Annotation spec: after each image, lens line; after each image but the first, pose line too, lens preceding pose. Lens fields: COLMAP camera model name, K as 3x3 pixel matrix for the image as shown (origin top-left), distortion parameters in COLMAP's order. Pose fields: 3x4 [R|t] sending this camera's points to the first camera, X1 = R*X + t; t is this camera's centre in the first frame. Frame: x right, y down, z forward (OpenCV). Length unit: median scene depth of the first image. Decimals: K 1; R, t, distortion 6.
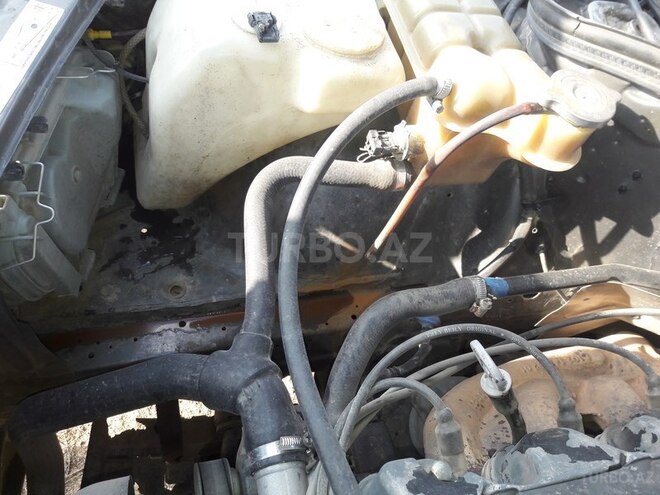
lens RADIAL K [[541.8, 0, 330.0], [0, 541.8, 247.5], [0, 0, 1]] dist [-0.002680, -0.008058]
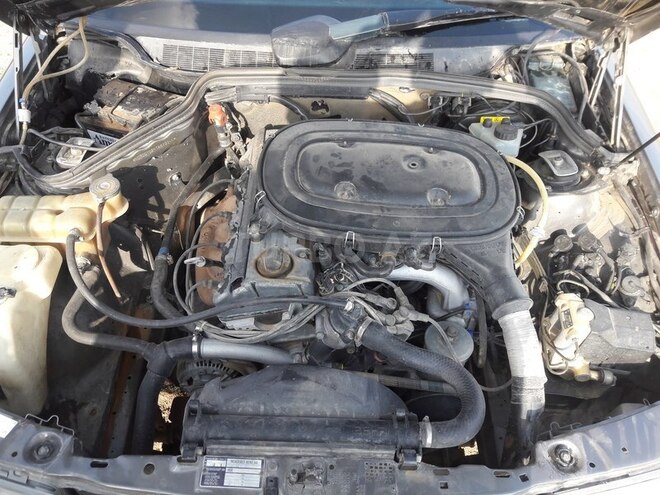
lens RADIAL K [[541.8, 0, 330.0], [0, 541.8, 247.5], [0, 0, 1]] dist [-0.002680, -0.008058]
pose [[0.223812, -0.850191, 0.476532, -0.660189], [0.832044, 0.421293, 0.360854, -0.190131], [-0.507555, 0.315732, 0.801687, -1.301296]]
